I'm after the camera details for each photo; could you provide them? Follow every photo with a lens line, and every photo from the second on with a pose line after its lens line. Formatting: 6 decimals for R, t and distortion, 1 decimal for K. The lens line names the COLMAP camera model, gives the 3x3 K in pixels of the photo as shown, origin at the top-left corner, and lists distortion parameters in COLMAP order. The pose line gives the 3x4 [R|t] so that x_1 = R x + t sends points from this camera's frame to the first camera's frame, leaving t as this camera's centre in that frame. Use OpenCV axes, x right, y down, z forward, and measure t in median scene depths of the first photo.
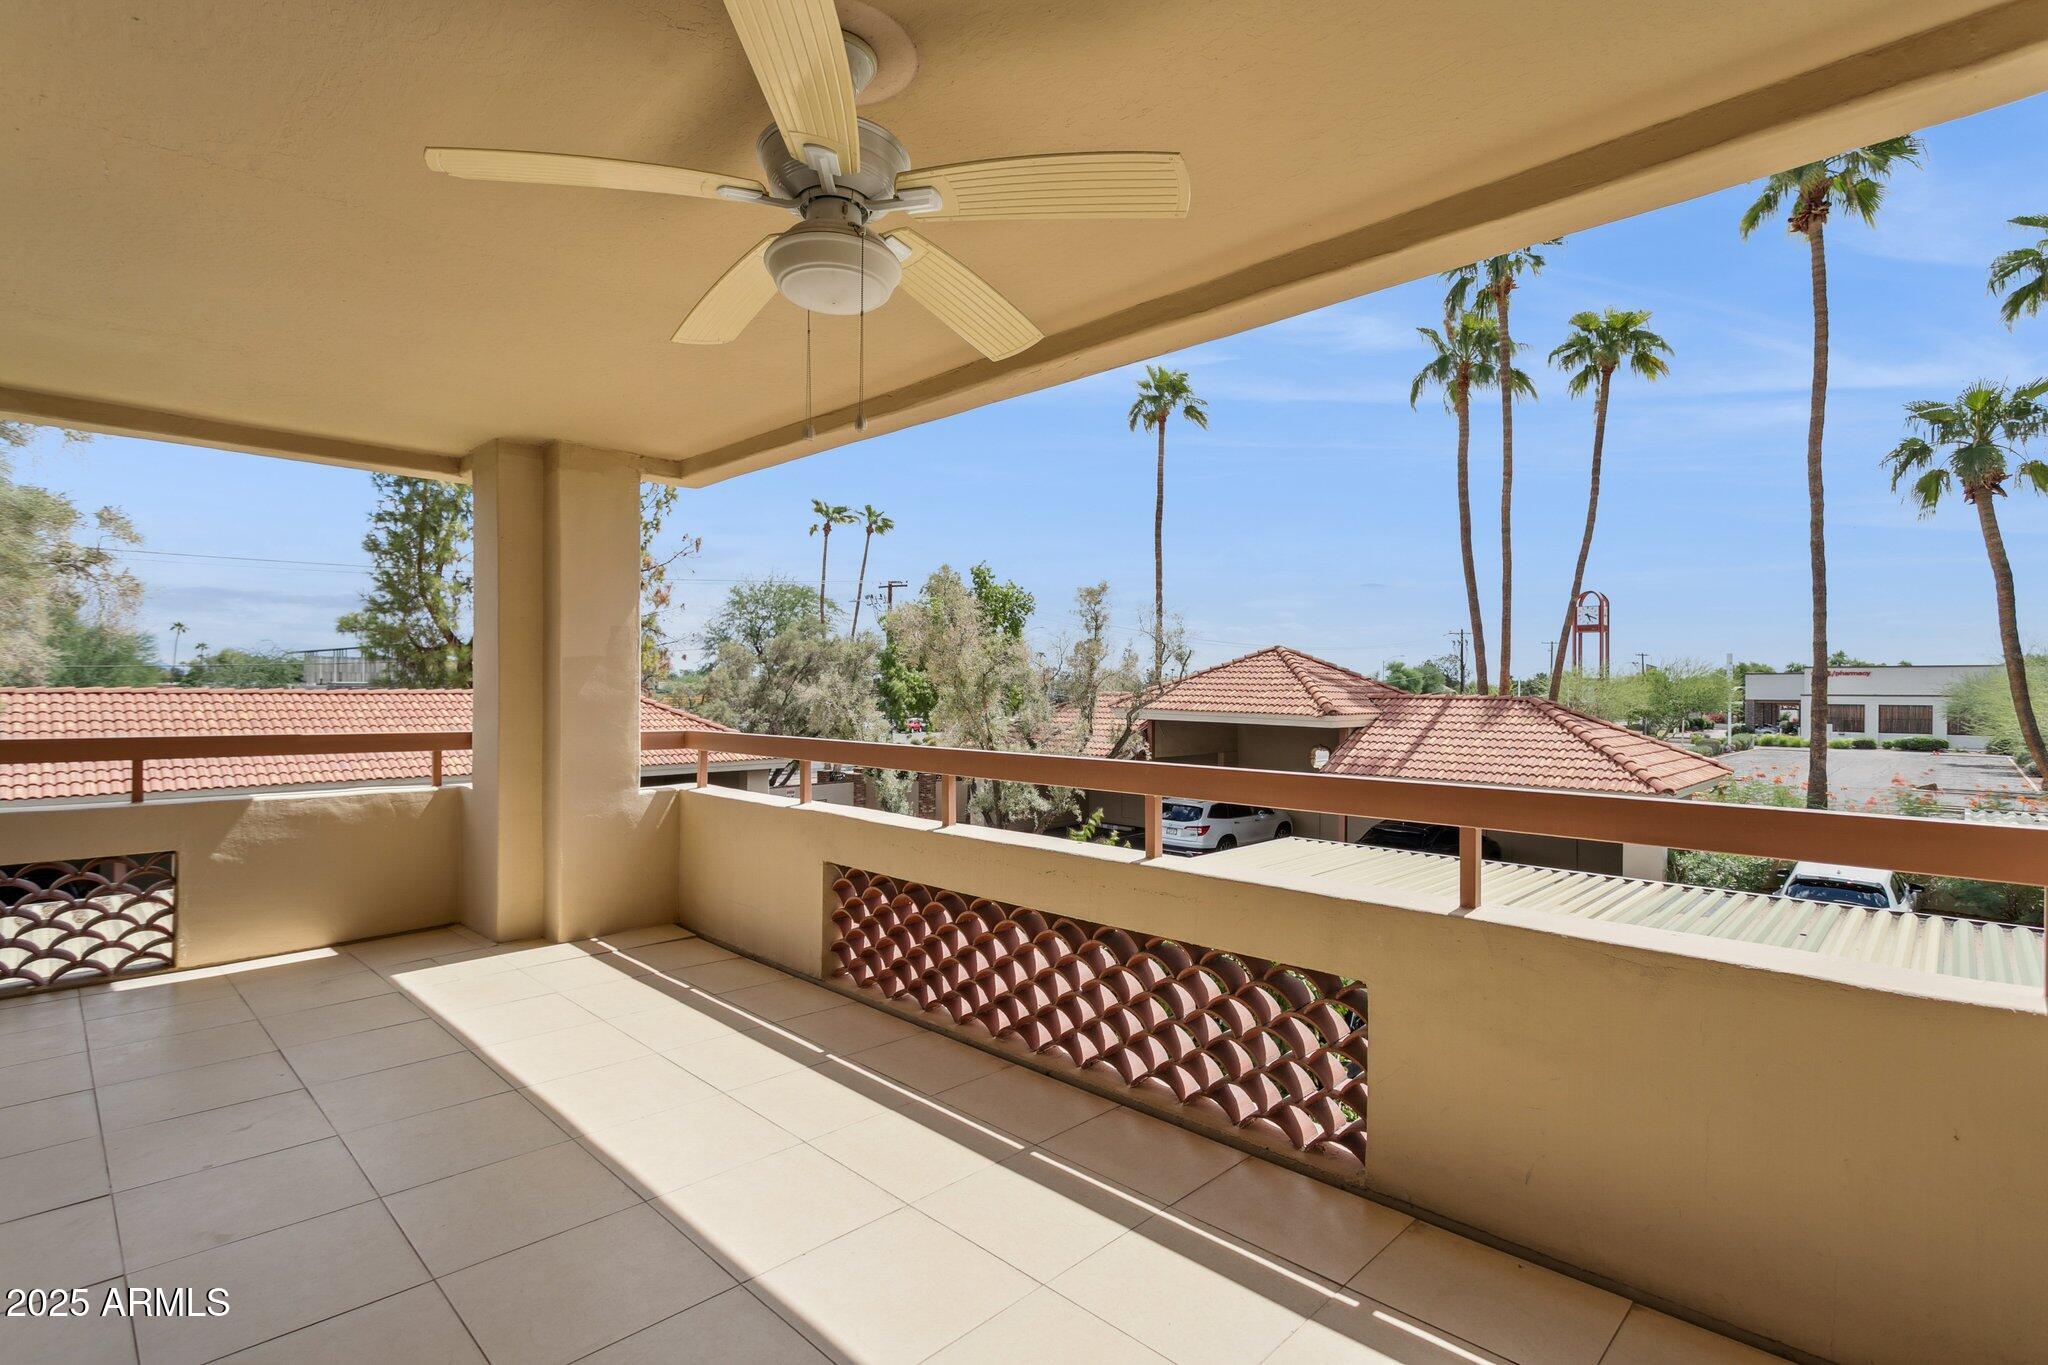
lens RADIAL K [[972.6, 0, 1030.6], [0, 972.6, 687.5], [0, 0, 1]] dist [0.000097, 0.000926]
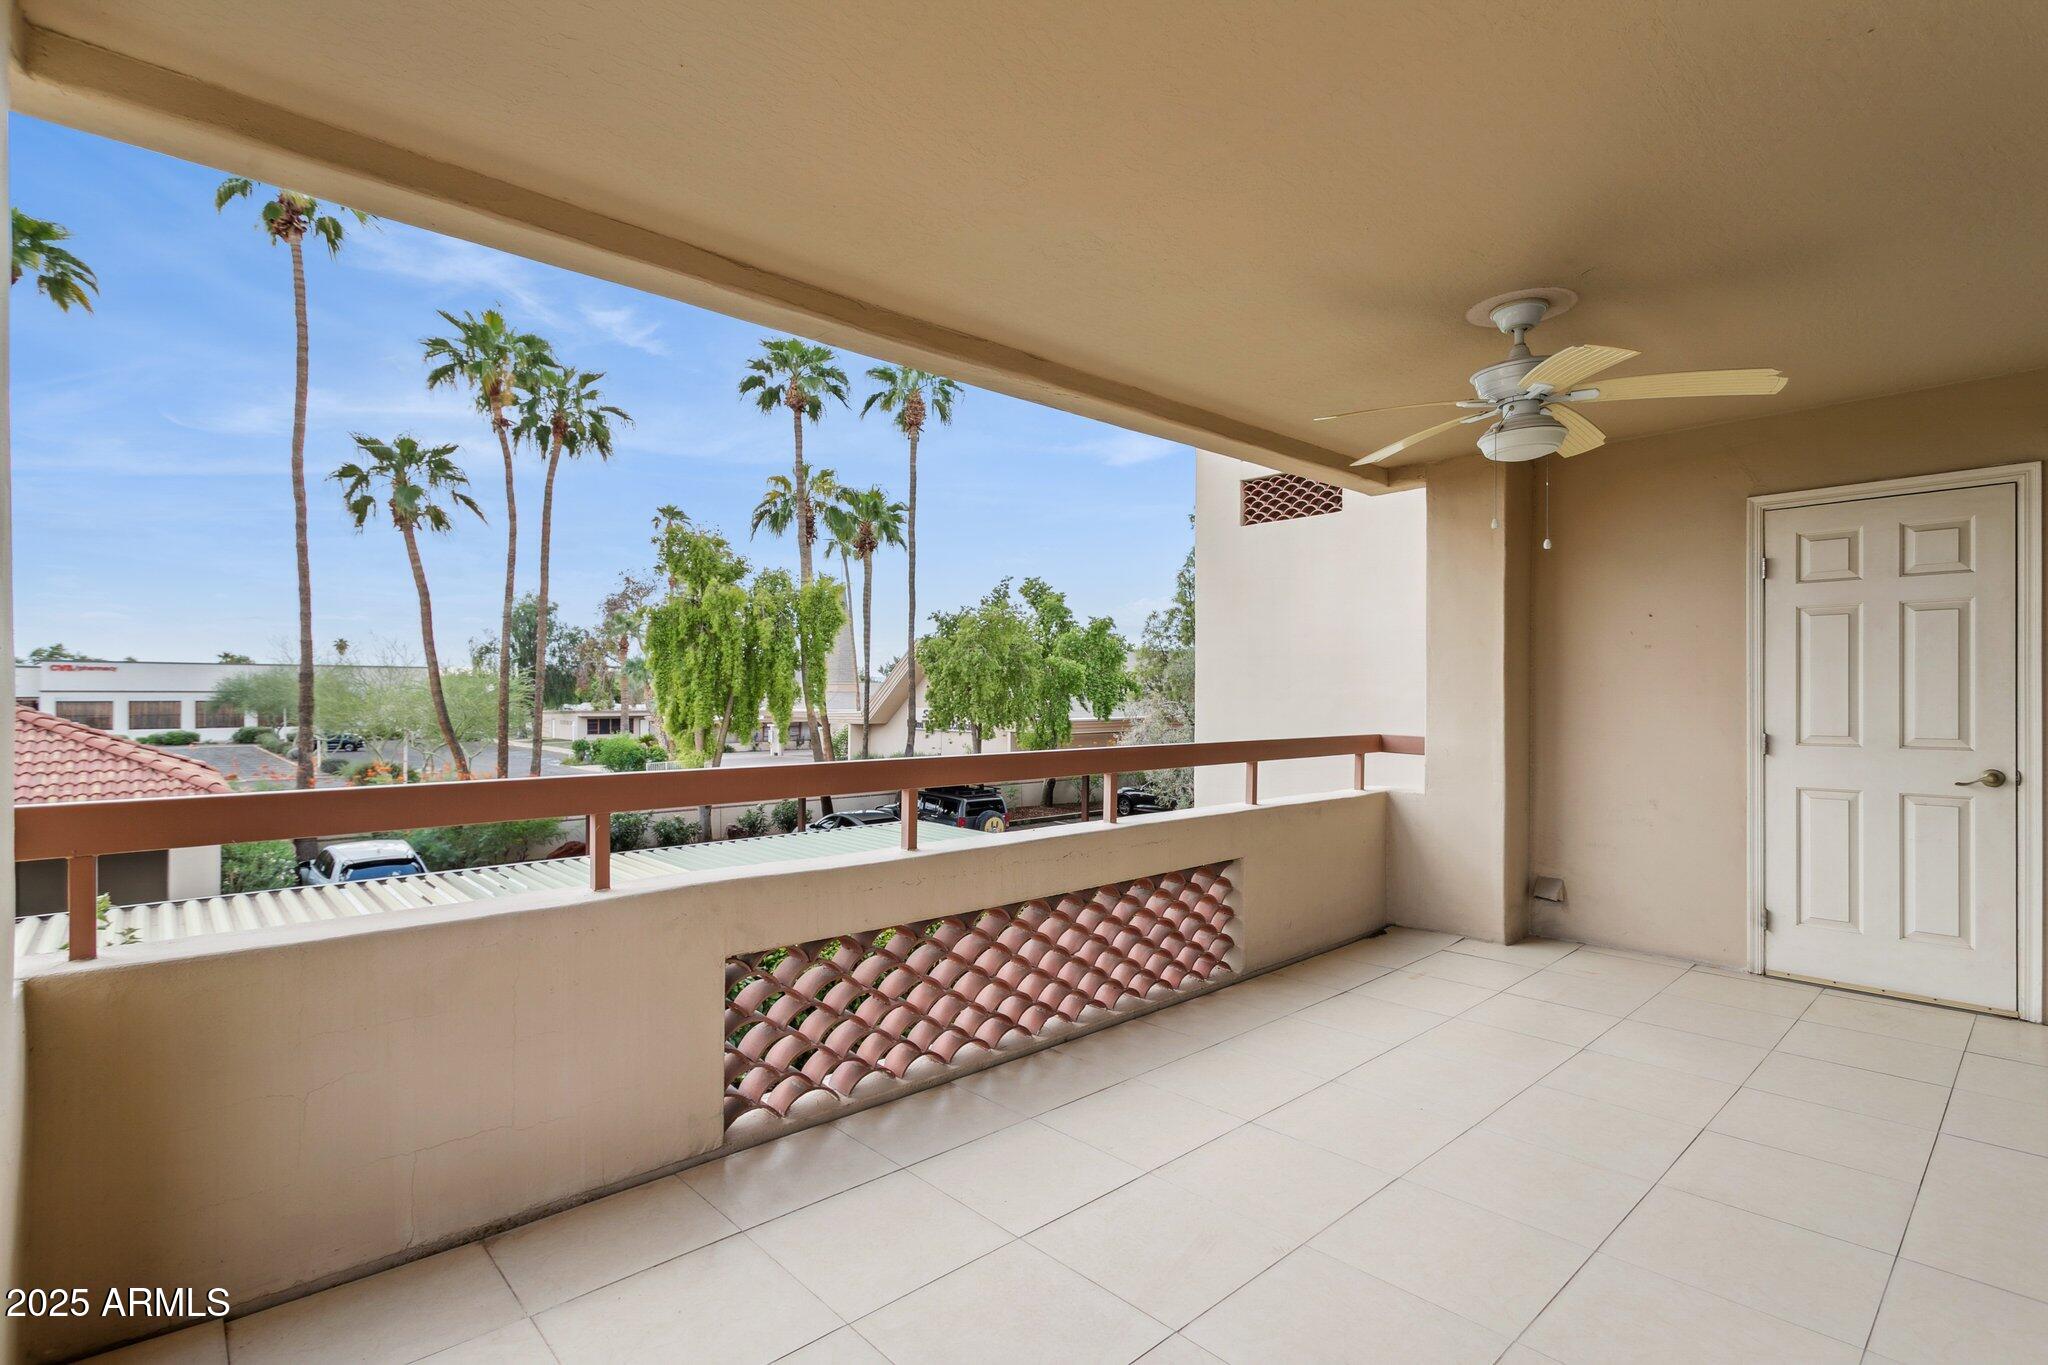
lens RADIAL K [[972.6, 0, 1030.6], [0, 972.6, 687.5], [0, 0, 1]] dist [0.000097, 0.000926]
pose [[0.052121, 0.001495, 0.998640, -0.179932], [-0.006599, 0.999978, -0.001152, -0.000648], [-0.998619, -0.006530, 0.052130, 0.155555]]
